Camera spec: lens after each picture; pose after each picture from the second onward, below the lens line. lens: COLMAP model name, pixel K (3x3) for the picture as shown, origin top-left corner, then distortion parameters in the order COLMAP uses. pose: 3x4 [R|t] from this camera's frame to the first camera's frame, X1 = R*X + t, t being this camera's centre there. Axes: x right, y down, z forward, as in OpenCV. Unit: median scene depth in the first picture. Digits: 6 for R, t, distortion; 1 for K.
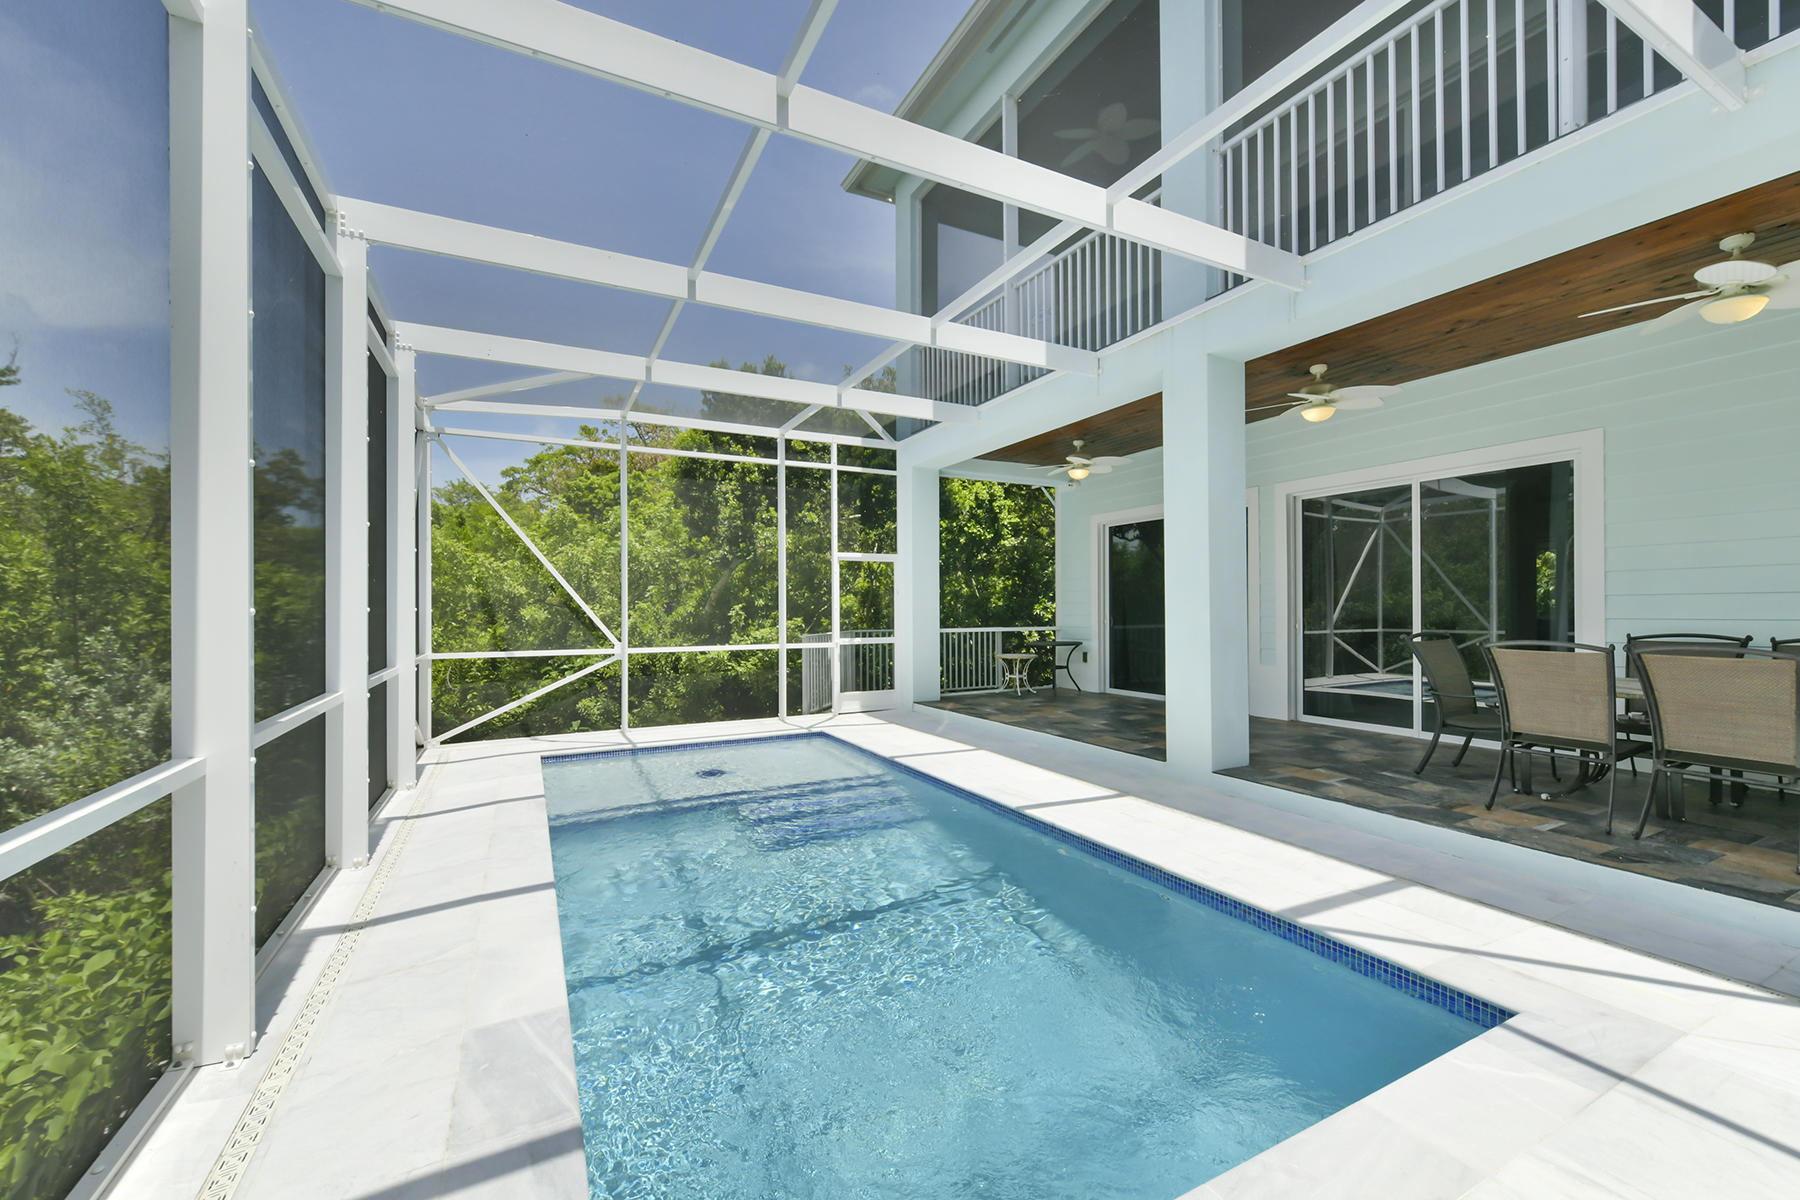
lens RADIAL K [[737.1, 0, 908.0], [0, 737.1, 601.6], [0, 0, 1]] dist [-0.002395, -0.000322]
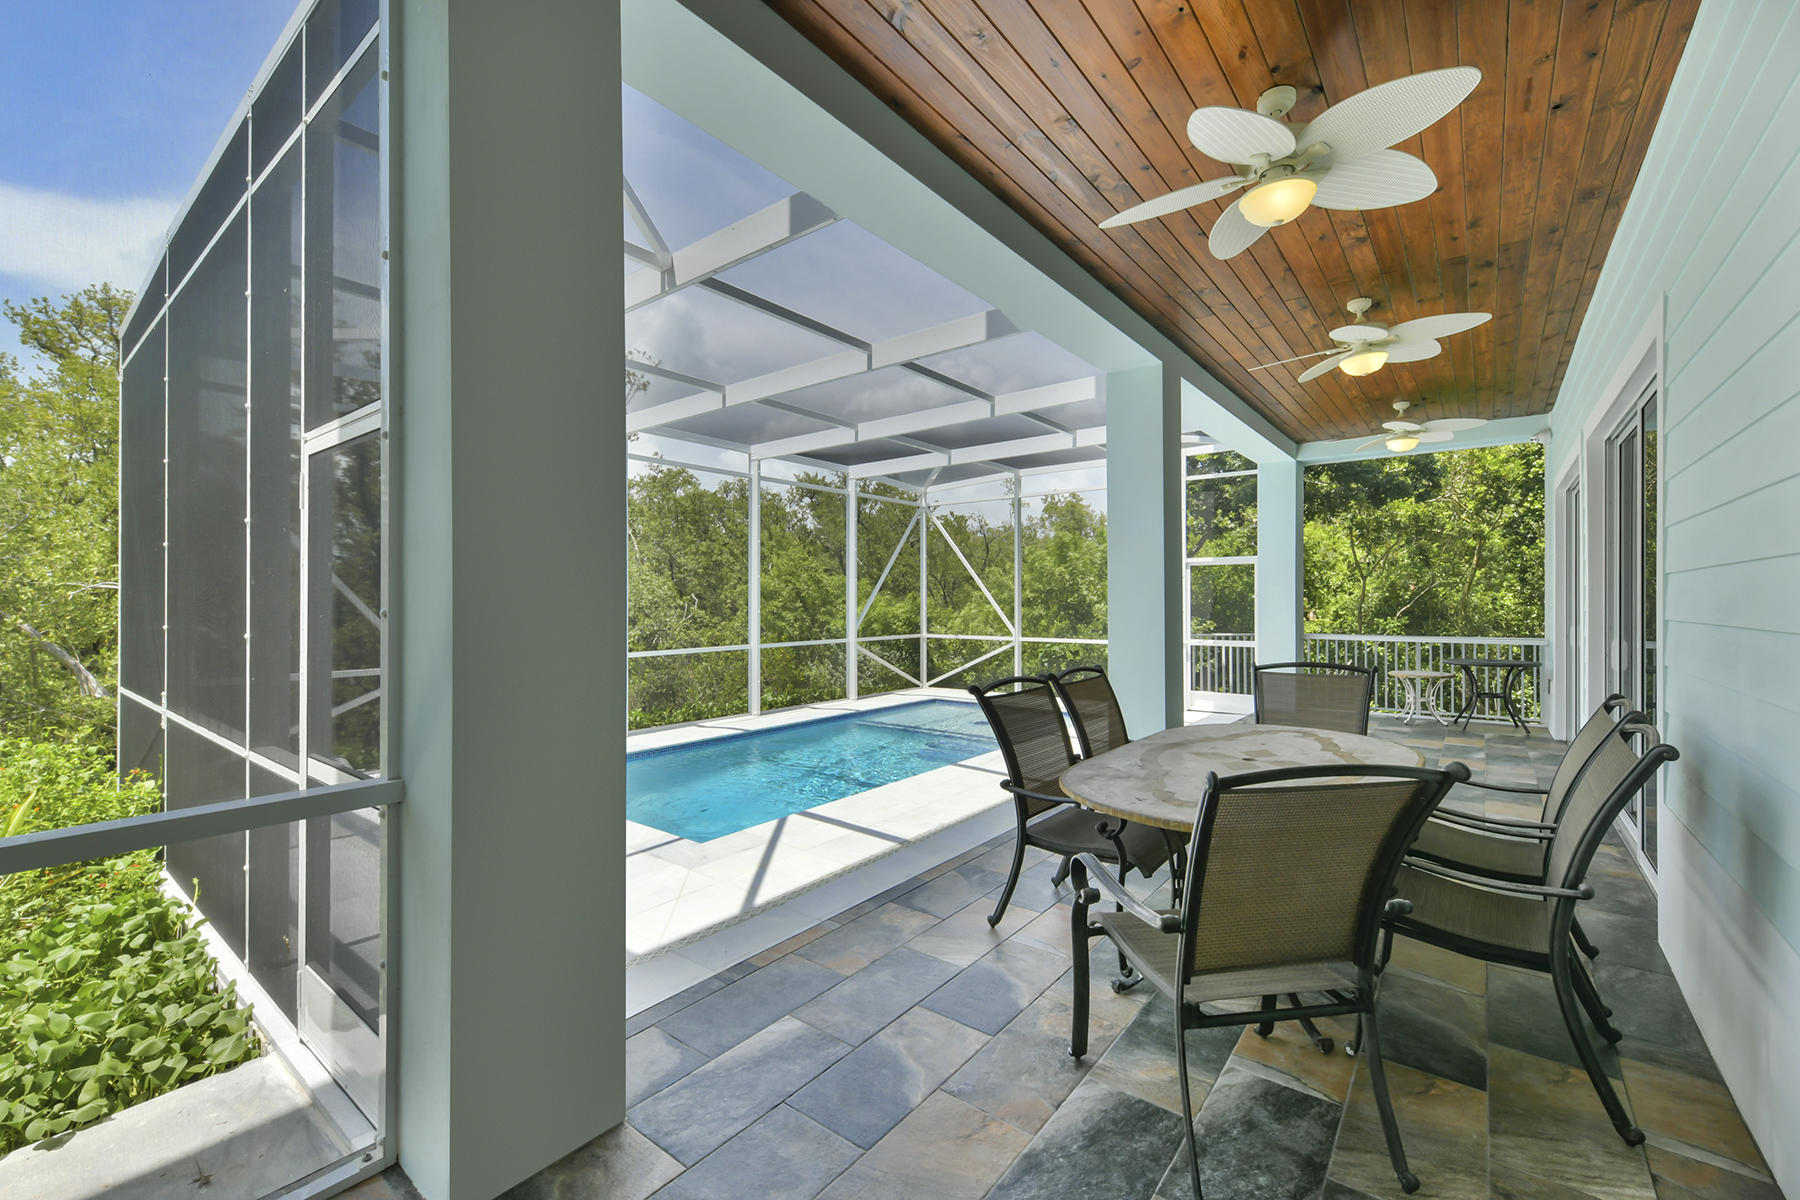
lens RADIAL K [[737.1, 0, 903.9], [0, 737.1, 601.3], [0, 0, 1]] dist [-0.002395, -0.000322]
pose [[0.404628, 0.003305, -0.914475, 0.735962], [0.008121, 0.999941, 0.007206, -0.016409], [0.914445, -0.010342, 0.404578, 0.195647]]
